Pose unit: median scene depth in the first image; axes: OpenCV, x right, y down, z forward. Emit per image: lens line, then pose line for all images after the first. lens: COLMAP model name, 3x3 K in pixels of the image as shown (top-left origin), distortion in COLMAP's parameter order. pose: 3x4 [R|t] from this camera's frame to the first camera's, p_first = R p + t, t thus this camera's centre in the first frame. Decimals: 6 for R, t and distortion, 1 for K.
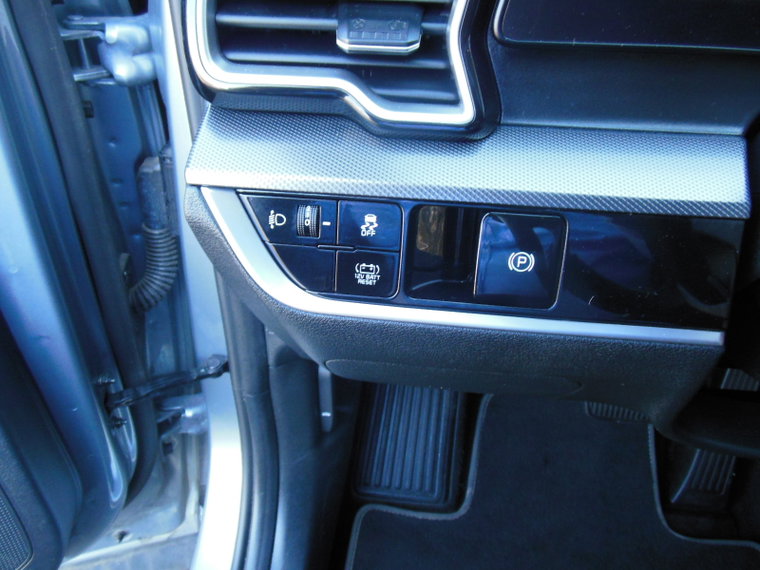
lens RADIAL K [[570.1, 0, 388.5], [0, 570.1, 282.7], [0, 0, 1]] dist [-0.009793, 0.009943]
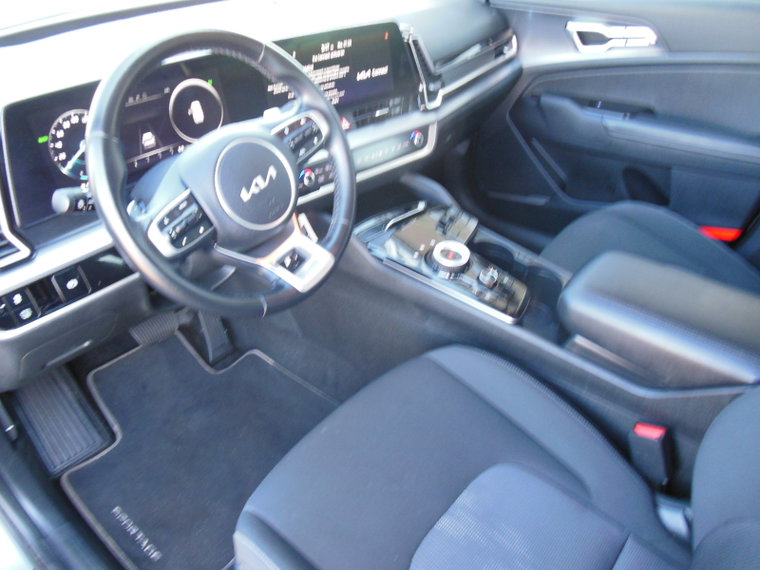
lens RADIAL K [[570.1, 0, 388.5], [0, 570.1, 282.7], [0, 0, 1]] dist [-0.009793, 0.009943]
pose [[0.565263, -0.499505, 0.656485, -0.301301], [0.504279, 0.839049, 0.204206, 0.070898], [-0.652825, 0.215621, 0.726173, -0.869821]]
